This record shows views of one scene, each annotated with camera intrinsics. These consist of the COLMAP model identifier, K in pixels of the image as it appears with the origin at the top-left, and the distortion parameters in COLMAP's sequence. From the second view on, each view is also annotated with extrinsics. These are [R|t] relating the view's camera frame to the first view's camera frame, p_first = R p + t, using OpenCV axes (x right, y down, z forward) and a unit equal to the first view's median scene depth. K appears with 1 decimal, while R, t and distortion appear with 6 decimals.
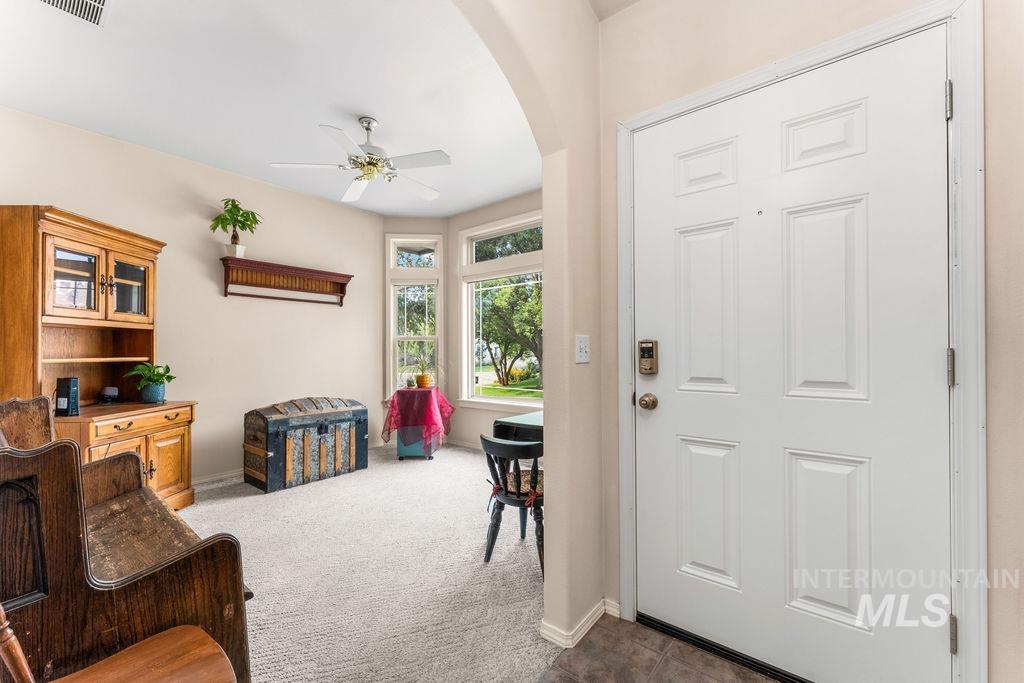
lens RADIAL K [[415.2, 0, 508.9], [0, 415.2, 347.0], [0, 0, 1]] dist [0.000967, -0.000635]
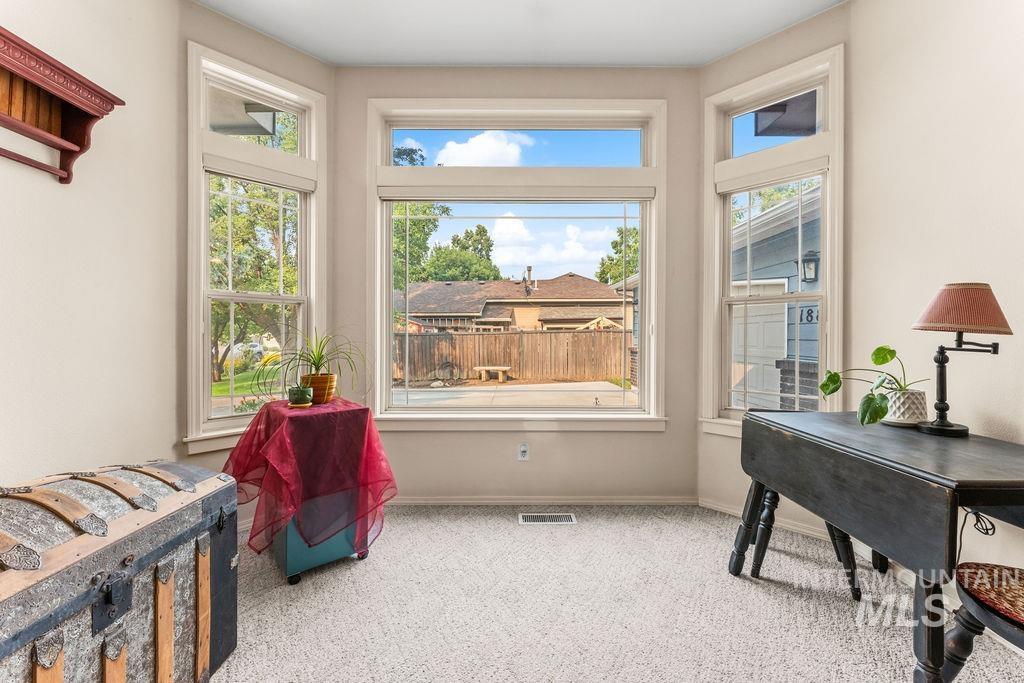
lens RADIAL K [[415.2, 0, 511.0], [0, 415.2, 337.3], [0, 0, 1]] dist [0.000967, -0.000635]
pose [[0.773123, 0.006676, 0.634221, -0.499820], [-0.012847, 0.999904, 0.005136, 0.029954], [-0.634126, -0.012119, 0.773134, 0.760285]]
